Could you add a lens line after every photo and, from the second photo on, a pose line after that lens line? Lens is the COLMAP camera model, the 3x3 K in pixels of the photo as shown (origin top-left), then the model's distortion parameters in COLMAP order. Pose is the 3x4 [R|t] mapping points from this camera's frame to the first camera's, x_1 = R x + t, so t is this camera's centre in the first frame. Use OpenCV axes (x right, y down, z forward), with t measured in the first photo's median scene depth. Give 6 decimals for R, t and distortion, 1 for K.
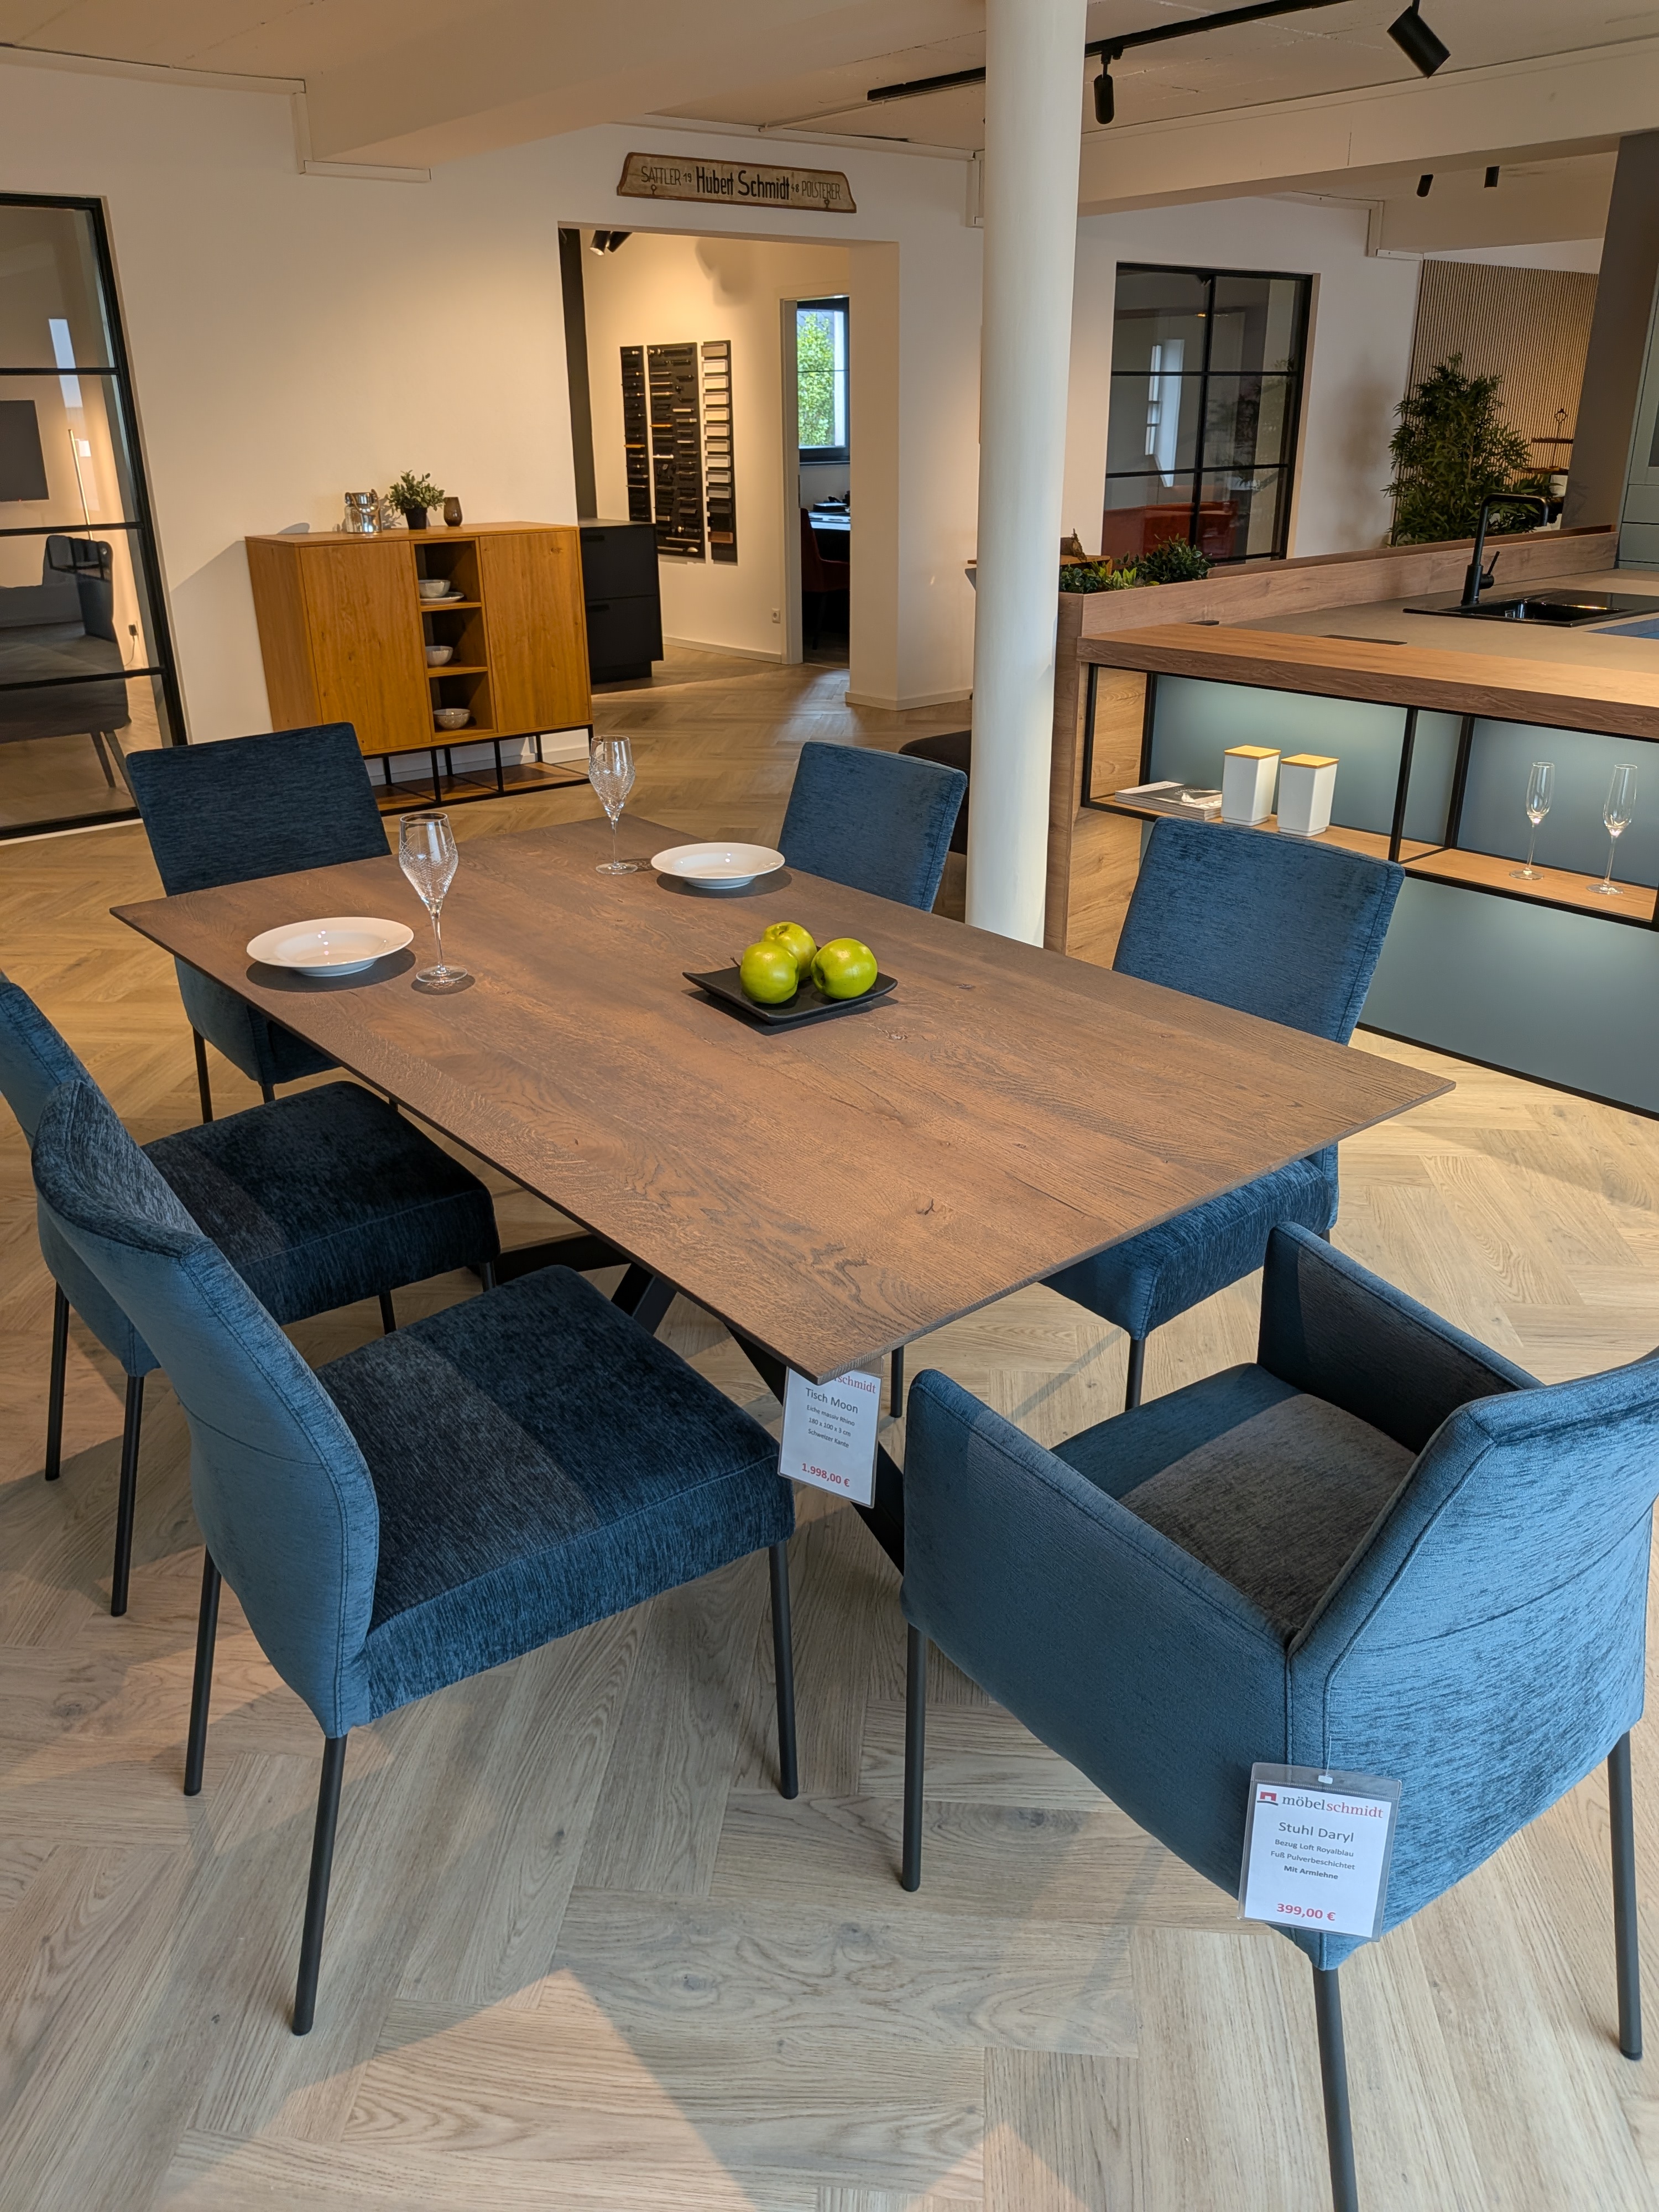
lens RADIAL K [[1618.2, 0, 827.5], [0, 1618.2, 1107.2], [0, 0, 1]] dist [-0.003447, -0.002298]
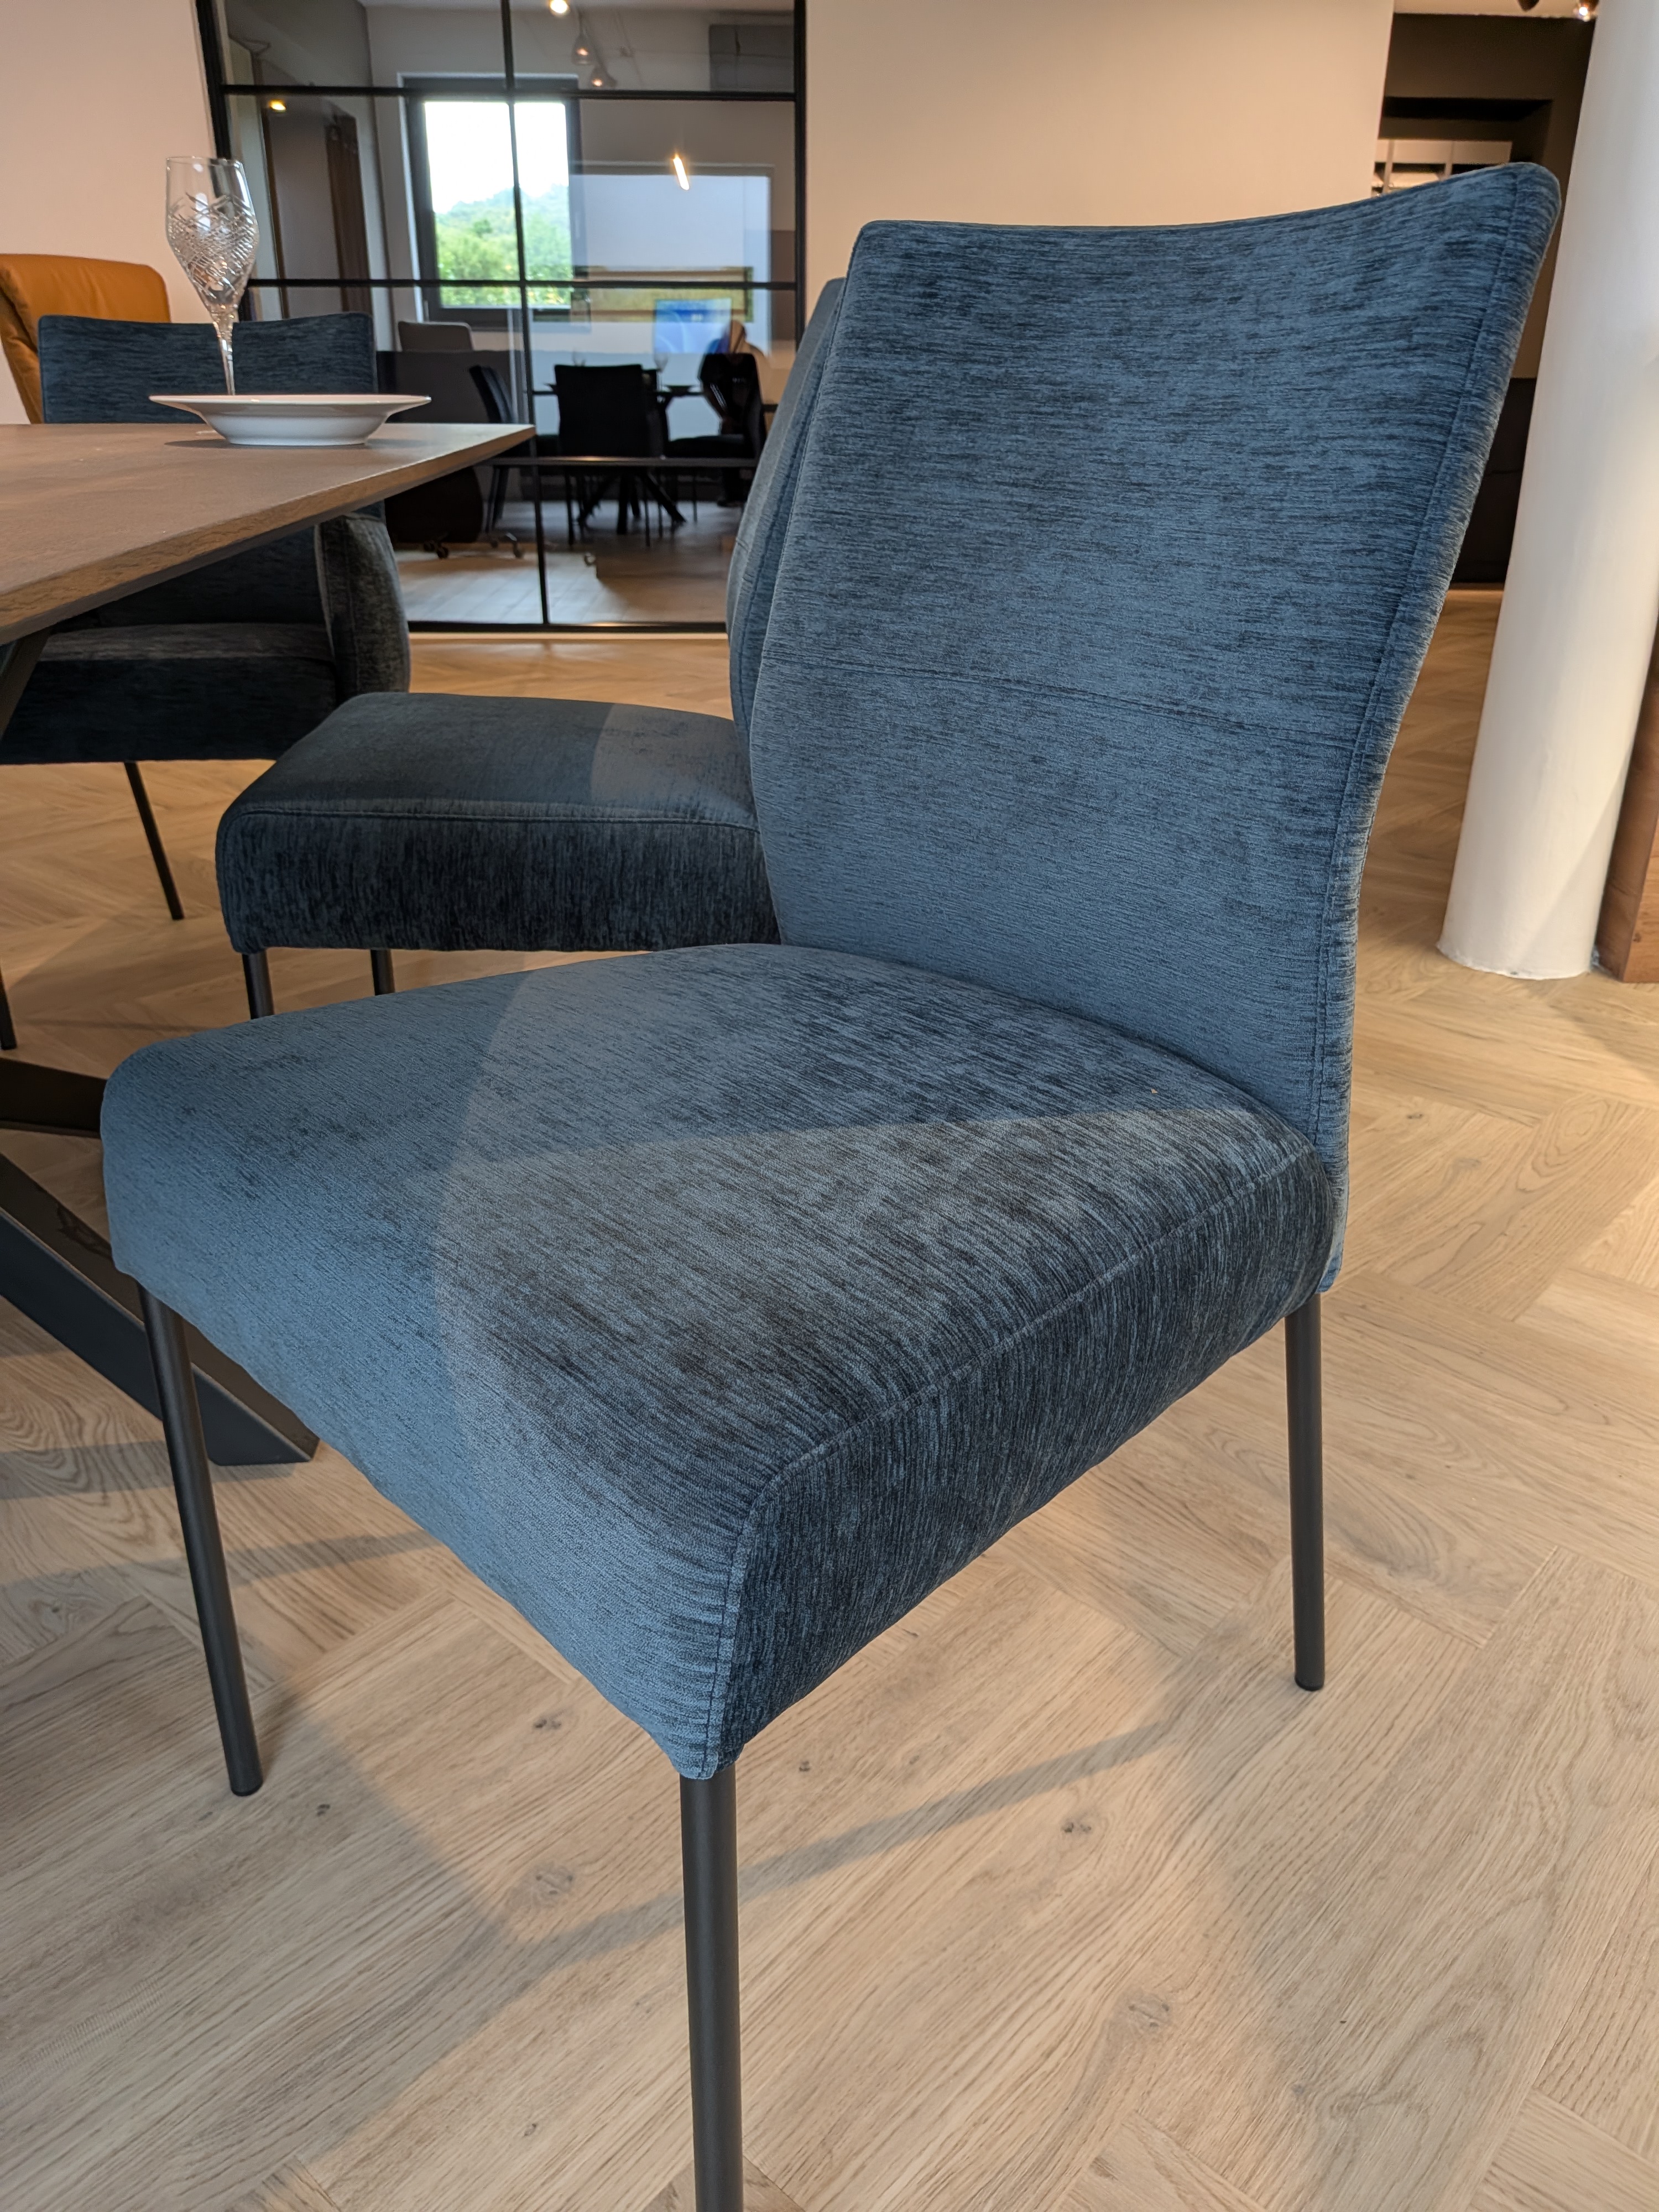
lens RADIAL K [[1618.2, 0, 830.2], [0, 1618.2, 1103.8], [0, 0, 1]] dist [-0.003447, -0.002298]
pose [[0.997213, -0.015057, 0.073079, 0.180626], [0.014215, 0.999827, 0.012034, 0.027570], [-0.073247, -0.010961, 0.997254, 0.673860]]
